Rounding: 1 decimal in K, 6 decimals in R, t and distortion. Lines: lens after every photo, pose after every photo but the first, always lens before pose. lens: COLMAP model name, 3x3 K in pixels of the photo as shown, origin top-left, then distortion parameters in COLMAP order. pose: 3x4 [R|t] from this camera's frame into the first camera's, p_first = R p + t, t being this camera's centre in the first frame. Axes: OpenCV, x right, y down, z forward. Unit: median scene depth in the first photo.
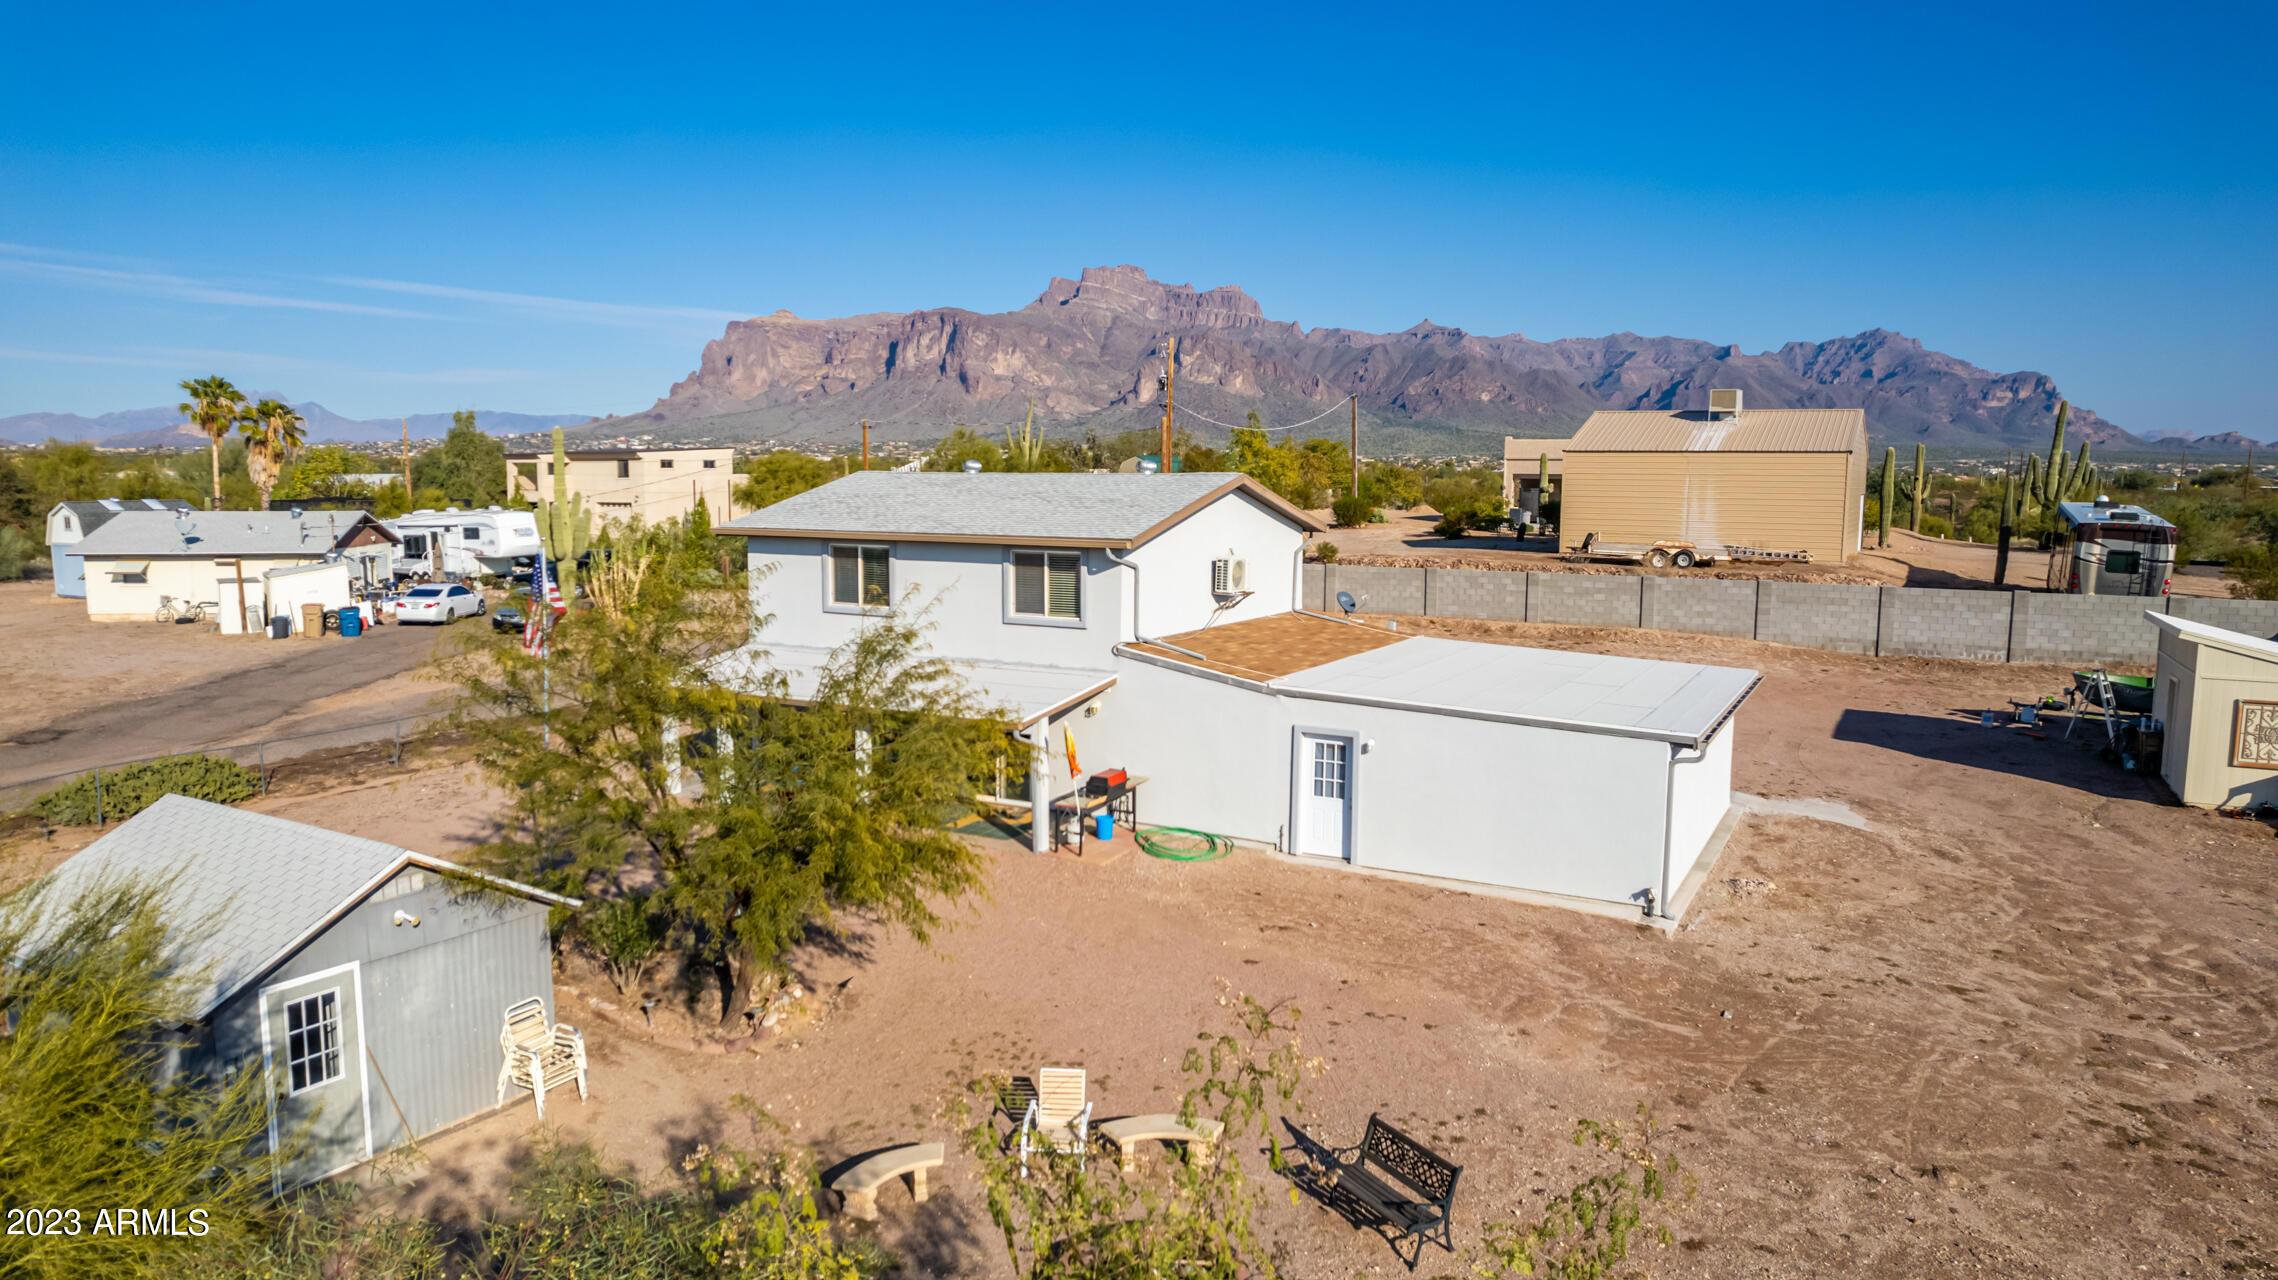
lens RADIAL K [[1455.8, 0, 1139.0], [0, 1455.8, 640.0], [0, 0, 1]] dist [-0.072034, 0.058345]
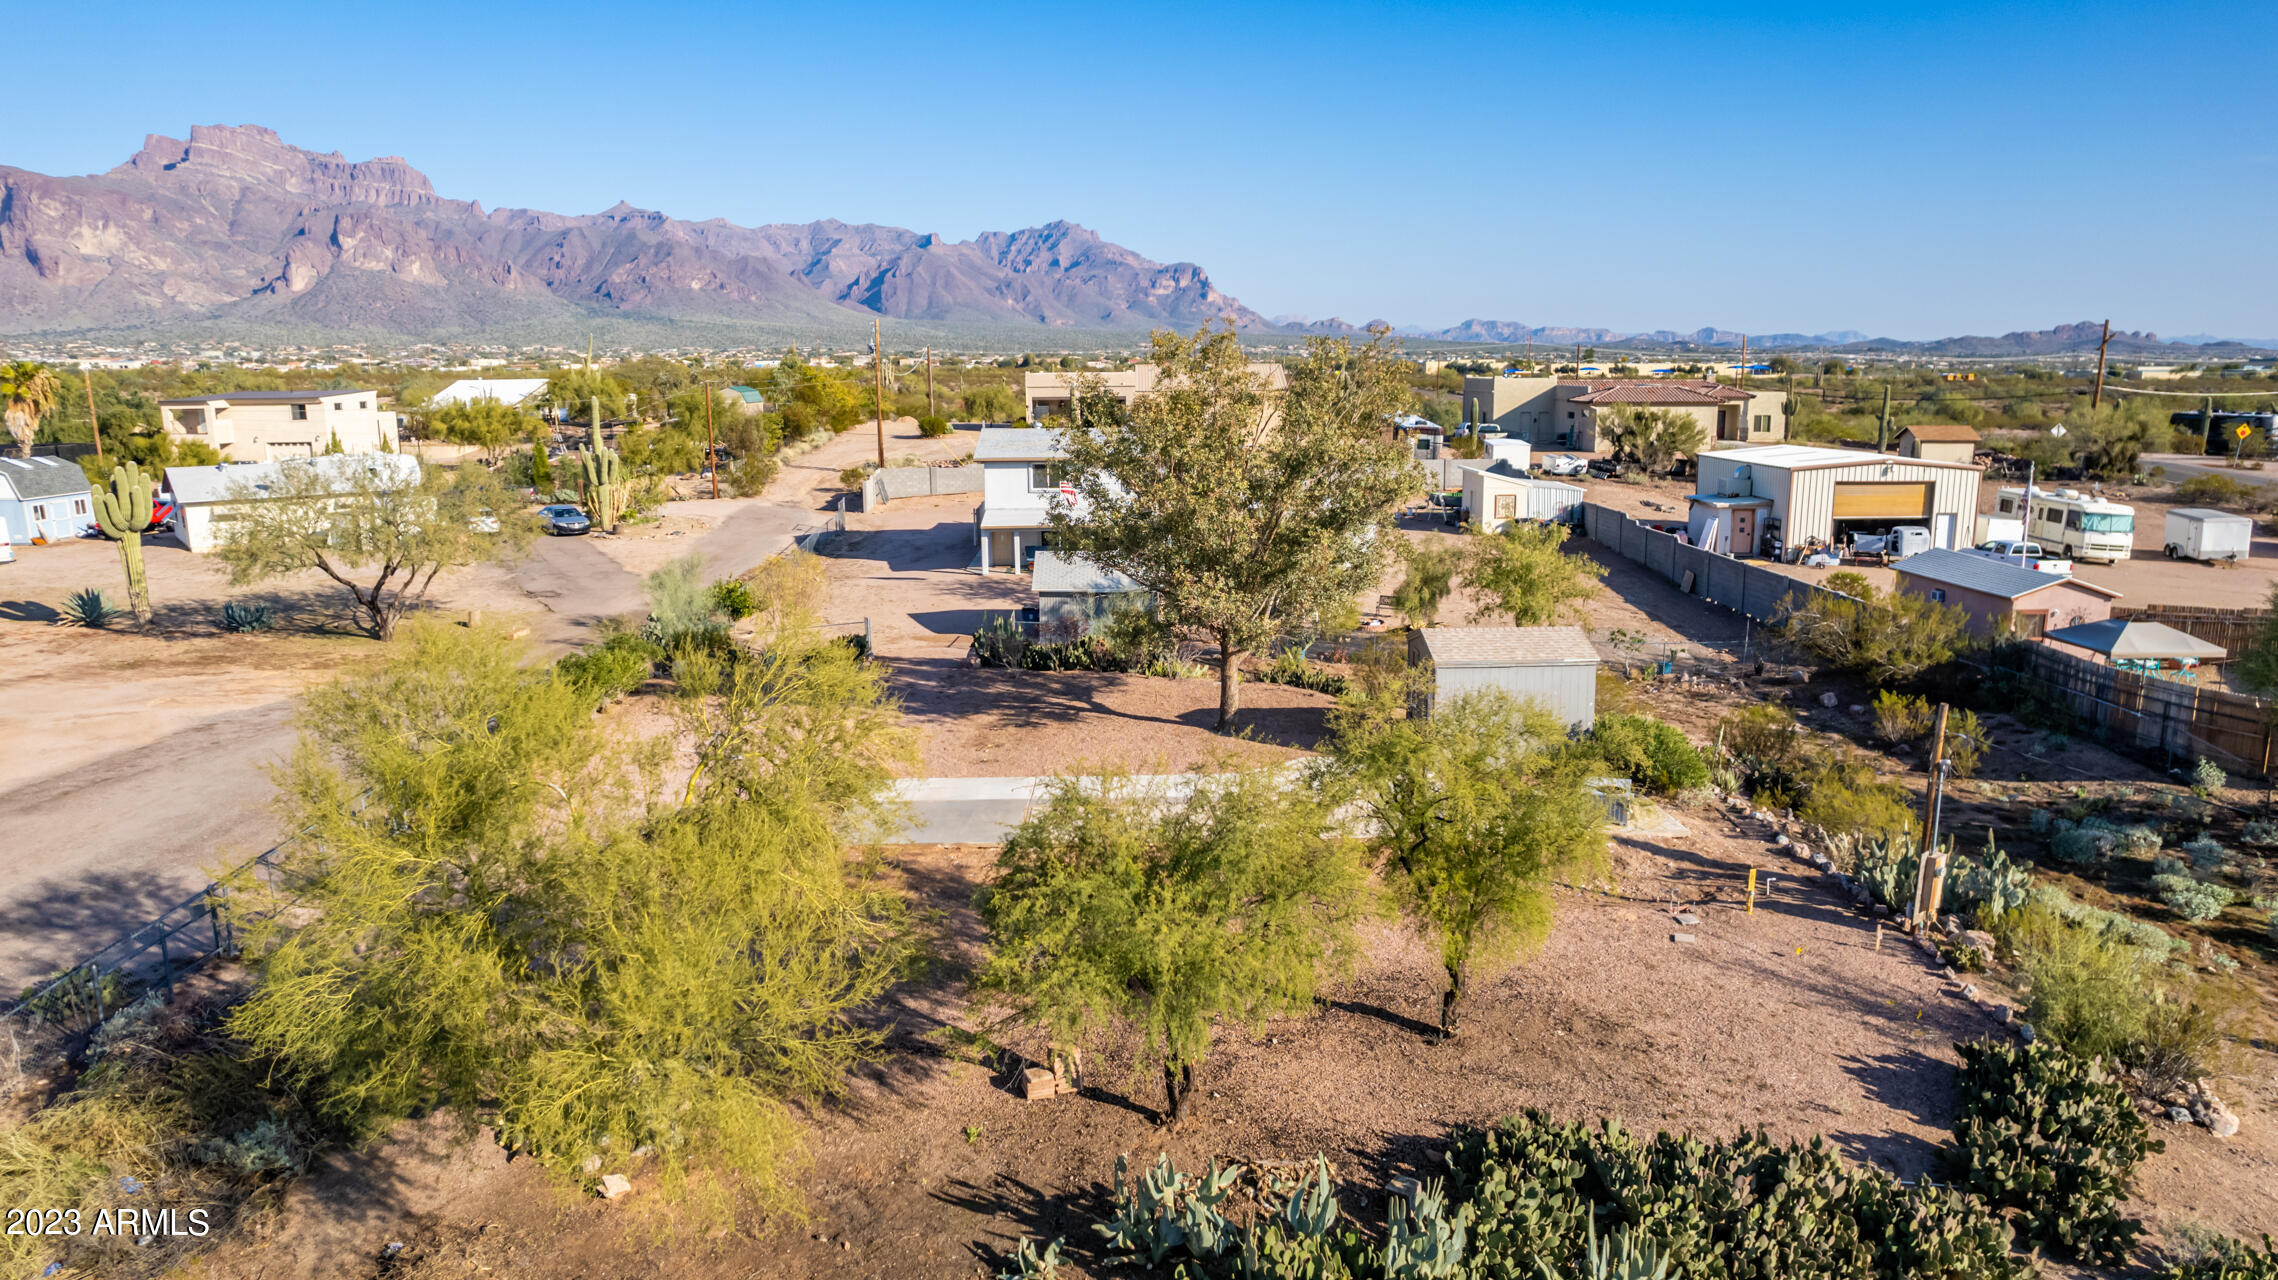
lens RADIAL K [[1482.7, 0, 1139.8], [0, 1482.7, 647.7], [0, 0, 1]] dist [-0.090282, 0.085537]
pose [[0.867391, -0.107676, 0.485838, -0.514226], [0.070247, 0.993027, 0.094668, 0.006582], [-0.492644, -0.047985, 0.868907, -0.479165]]
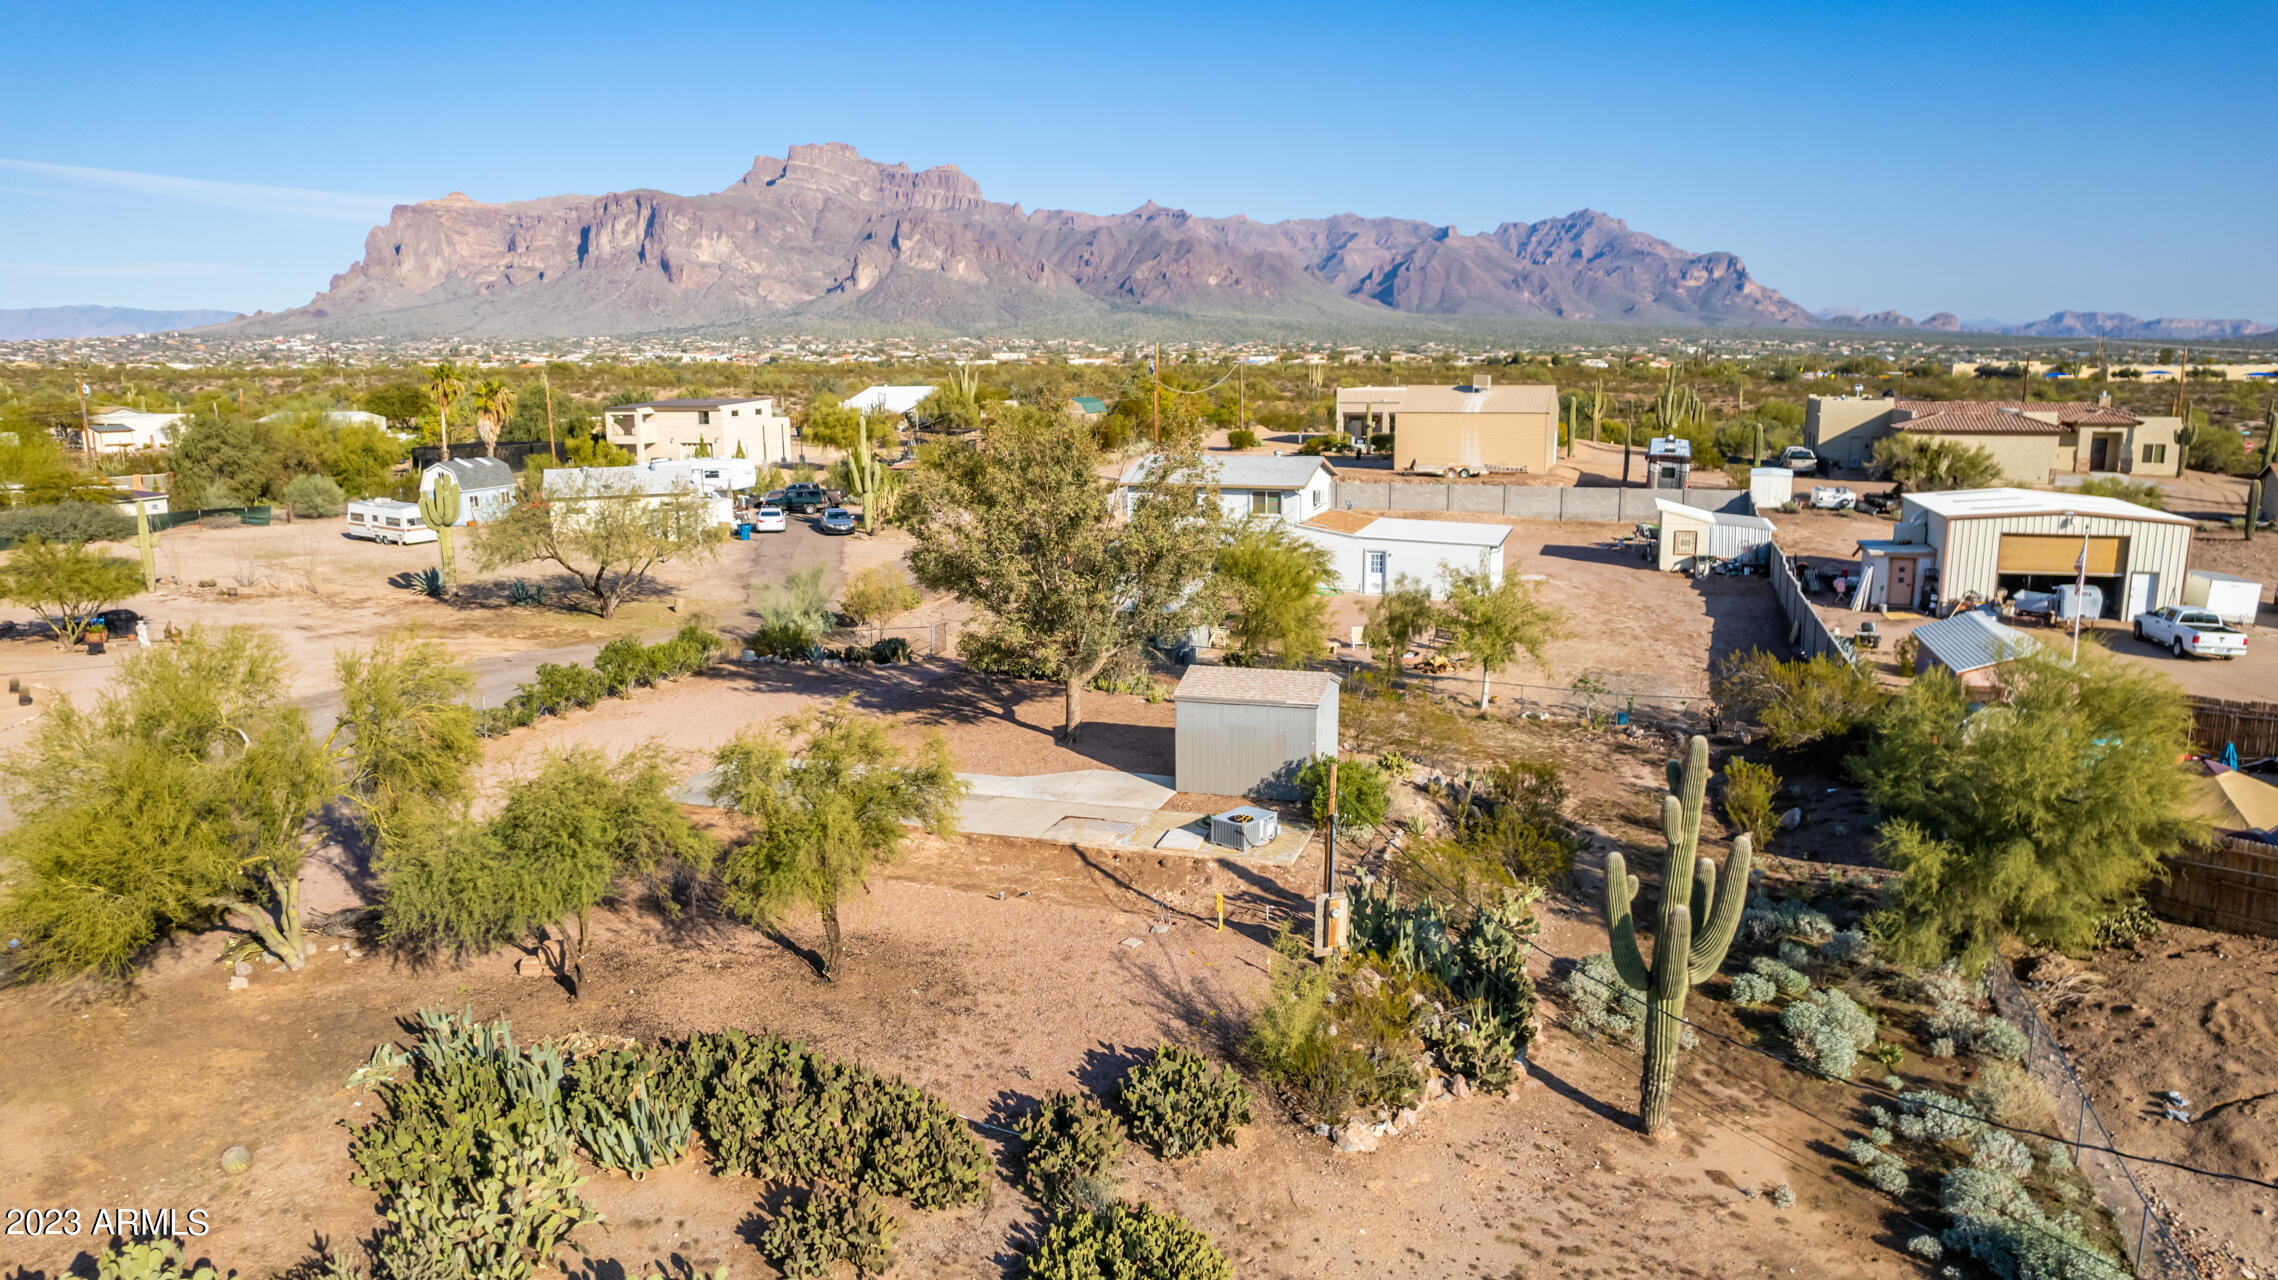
lens RADIAL K [[1491.9, 0, 1133.4], [0, 1491.9, 640.9], [0, 0, 1]] dist [-0.050085, 0.004535]
pose [[0.983604, -0.048544, 0.173687, -0.305691], [0.036067, 0.996584, 0.074289, 0.001427], [-0.176700, -0.066806, 0.981995, -0.652411]]
